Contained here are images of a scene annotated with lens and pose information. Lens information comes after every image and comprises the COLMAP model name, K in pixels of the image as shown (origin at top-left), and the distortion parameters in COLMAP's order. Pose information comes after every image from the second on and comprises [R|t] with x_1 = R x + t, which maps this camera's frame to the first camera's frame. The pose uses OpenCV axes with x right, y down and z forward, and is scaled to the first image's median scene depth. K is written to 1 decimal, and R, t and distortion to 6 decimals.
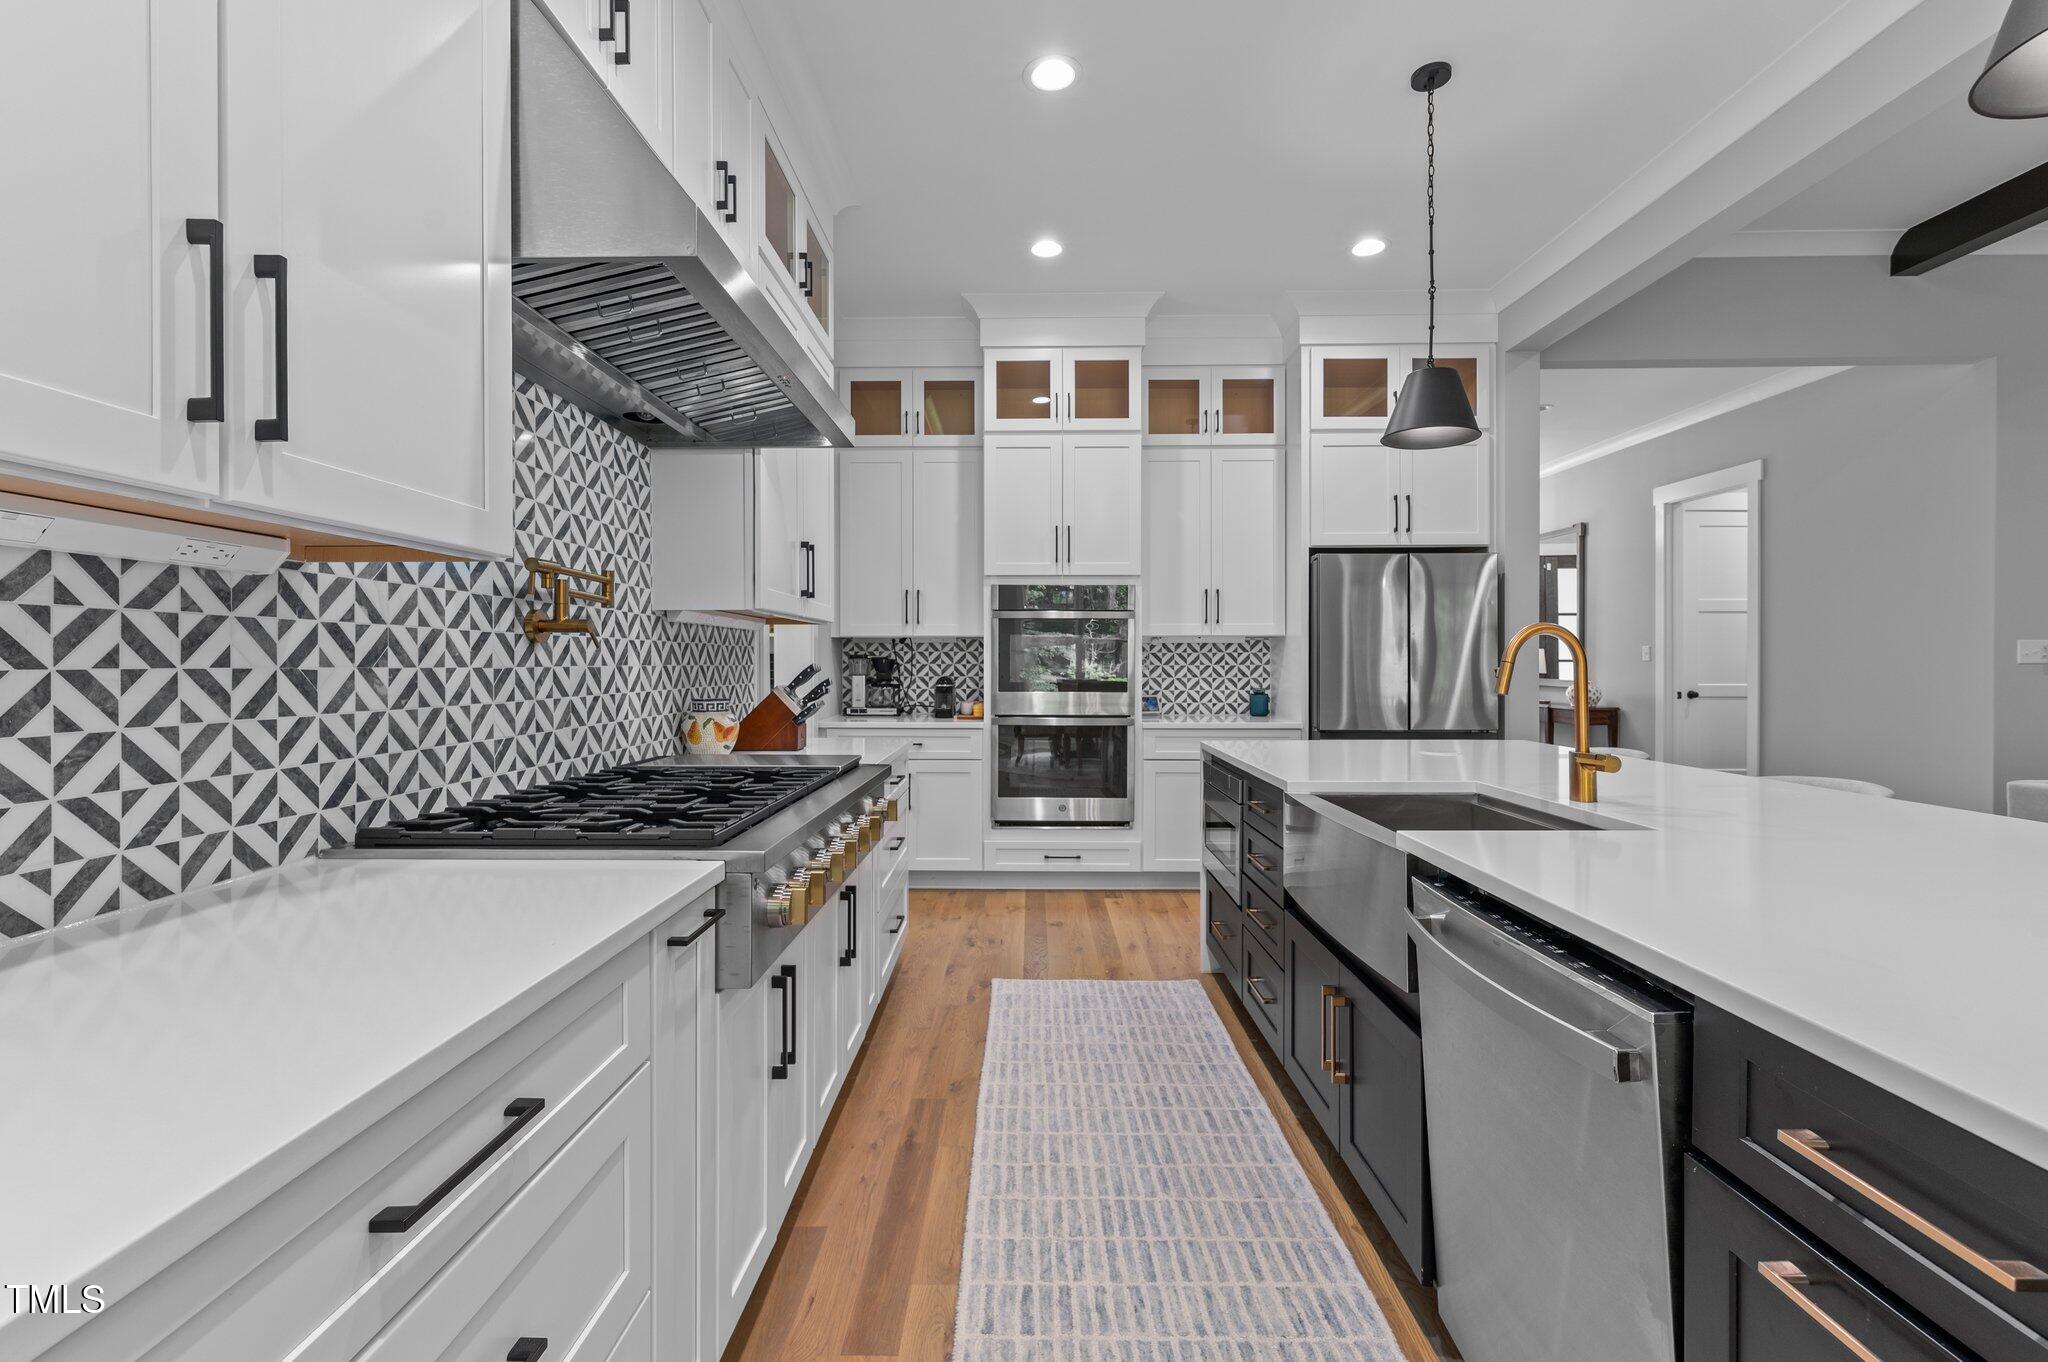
lens RADIAL K [[874.5, 0, 1023.4], [0, 874.5, 665.8], [0, 0, 1]] dist [-0.000380, -0.000209]
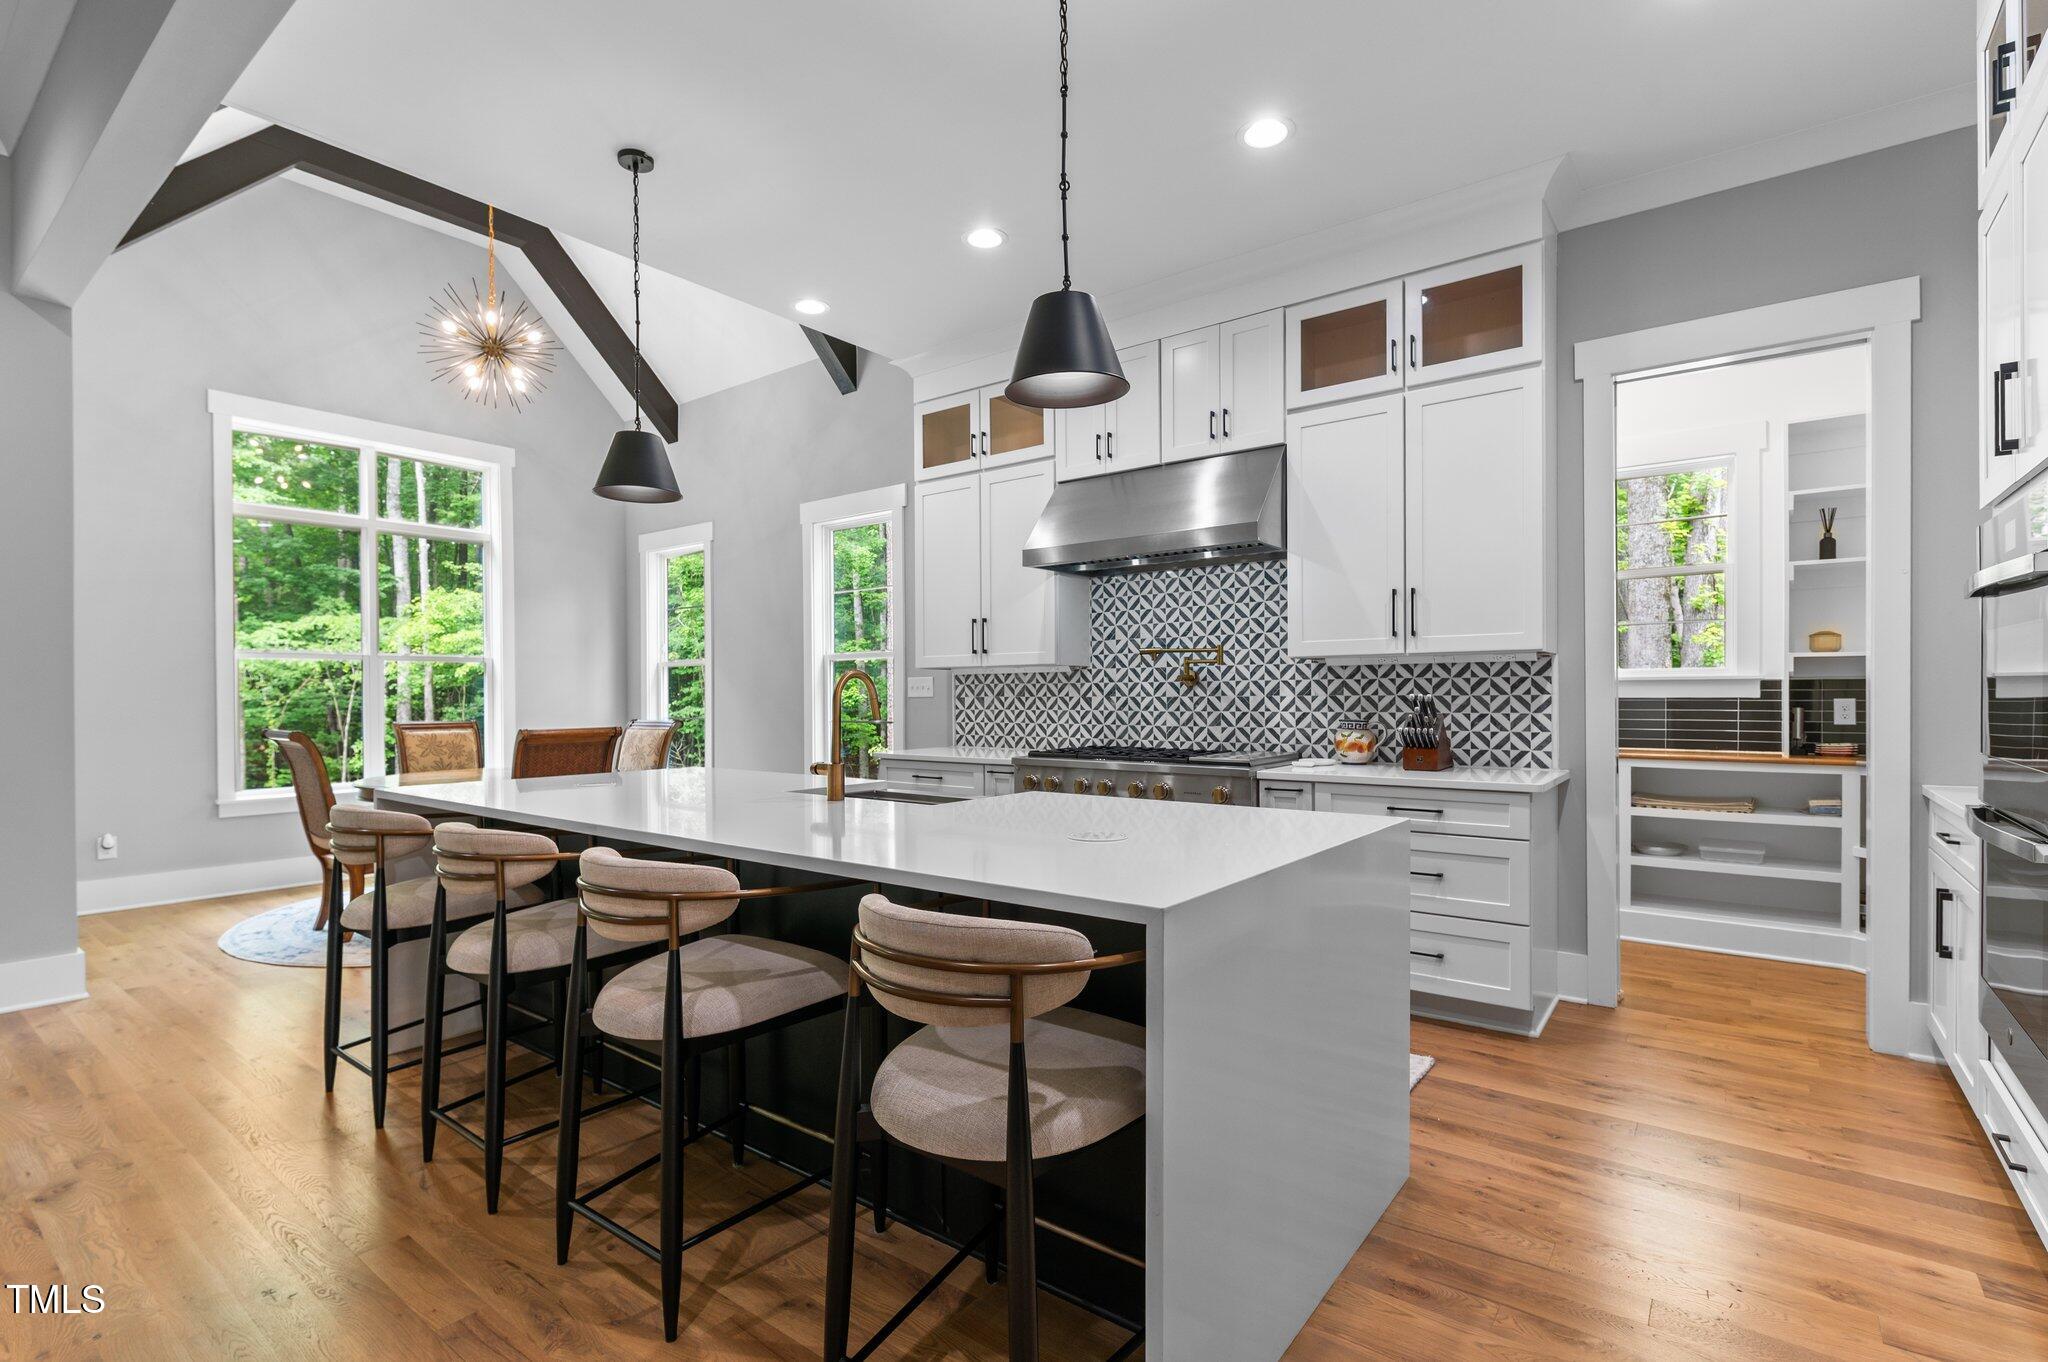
lens RADIAL K [[956.3, 0, 1023.0], [0, 956.3, 704.7], [0, 0, 1]] dist [0.000252, -0.000661]
pose [[-0.597383, 0.015828, -0.801800, 1.866267], [0.005438, 0.999862, 0.015686, -0.020671], [0.801938, 0.005010, -0.597386, 2.390407]]
